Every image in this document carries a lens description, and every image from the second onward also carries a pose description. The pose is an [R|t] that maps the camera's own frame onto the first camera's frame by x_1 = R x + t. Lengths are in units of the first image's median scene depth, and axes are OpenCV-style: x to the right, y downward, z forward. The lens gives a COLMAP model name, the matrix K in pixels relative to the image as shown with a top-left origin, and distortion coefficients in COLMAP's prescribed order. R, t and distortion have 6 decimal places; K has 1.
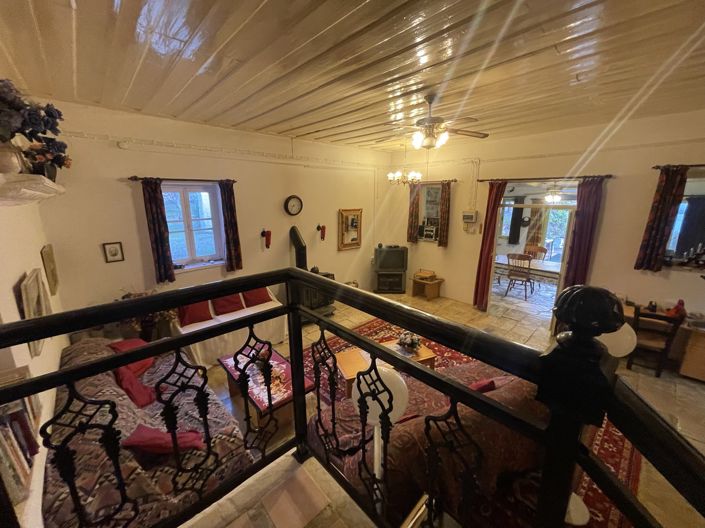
lens RADIAL K [[284.7, 0, 349.6], [0, 284.7, 262.4], [0, 0, 1]] dist [-0.000941, 0.000028]
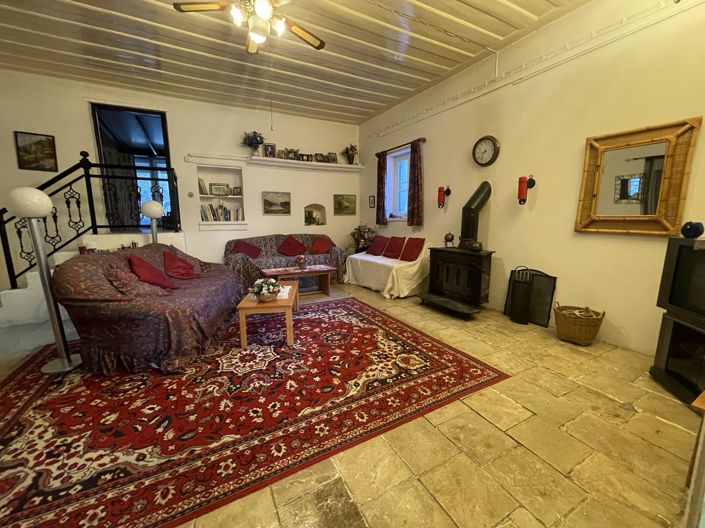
lens RADIAL K [[284.7, 0, 348.9], [0, 284.7, 262.3], [0, 0, 1]] dist [-0.000941, 0.000028]
pose [[-0.255073, 0.158932, -0.953771, 0.679588], [-0.210764, 0.953542, 0.215260, -0.020618], [0.943672, 0.255927, -0.209725, 1.007901]]
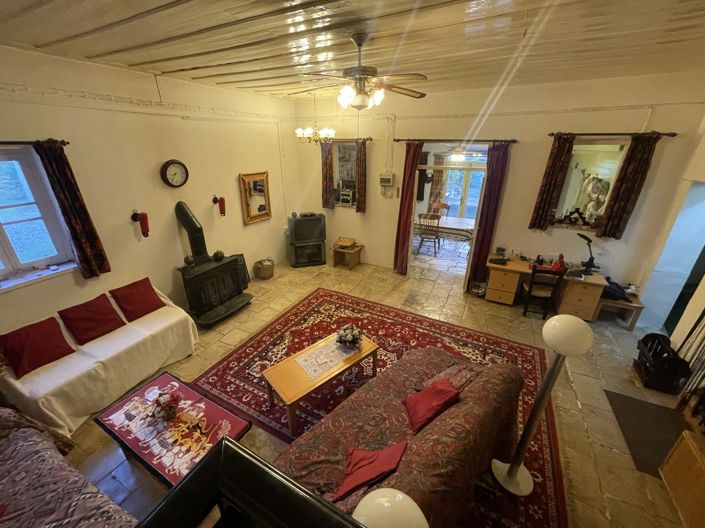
lens RADIAL K [[284.7, 0, 350.0], [0, 284.7, 262.6], [0, 0, 1]] dist [-0.000941, 0.000028]
pose [[0.941841, -0.123848, 0.312406, -0.030634], [0.069410, 0.981261, 0.179747, -0.083686], [-0.328813, -0.147609, 0.932788, 0.139084]]
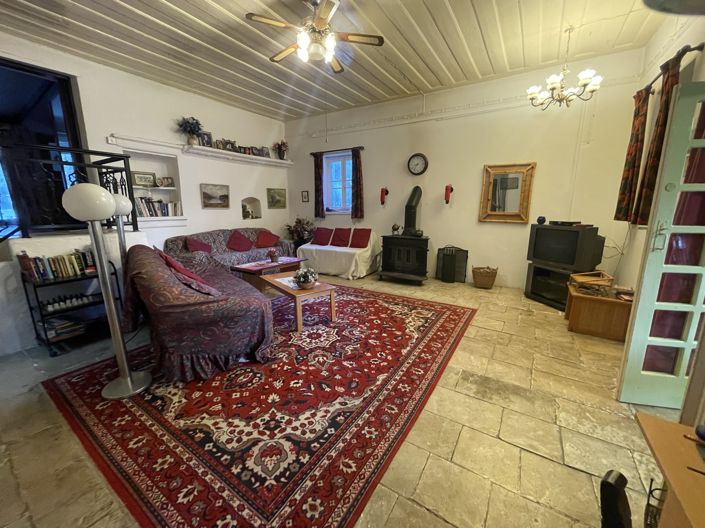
lens RADIAL K [[284.7, 0, 349.4], [0, 284.7, 263.0], [0, 0, 1]] dist [-0.000941, 0.000028]
pose [[0.249722, 0.194199, -0.948644, 0.830576], [-0.217687, 0.965865, 0.140420, 0.046212], [0.943531, 0.171441, 0.283473, 0.626337]]
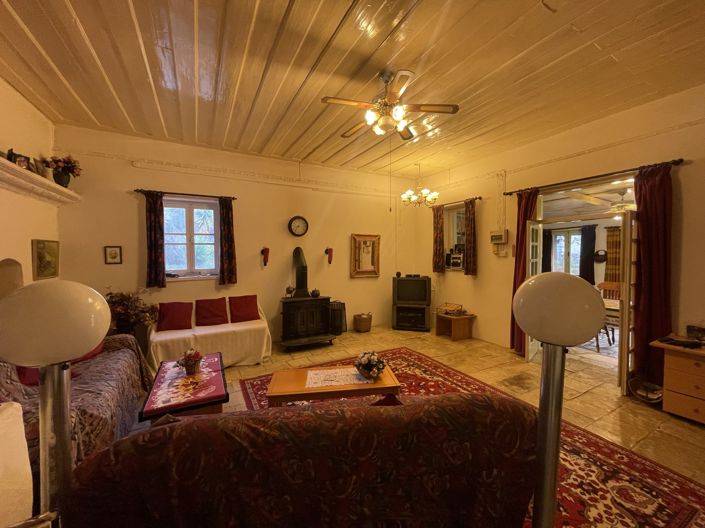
lens RADIAL K [[284.7, 0, 349.3], [0, 284.7, 262.1], [0, 0, 1]] dist [-0.000941, 0.000028]
pose [[0.967273, 0.006511, -0.253653, 0.255478], [-0.056475, 0.980119, -0.190201, 0.113794], [0.247372, 0.198302, 0.948411, 0.142368]]
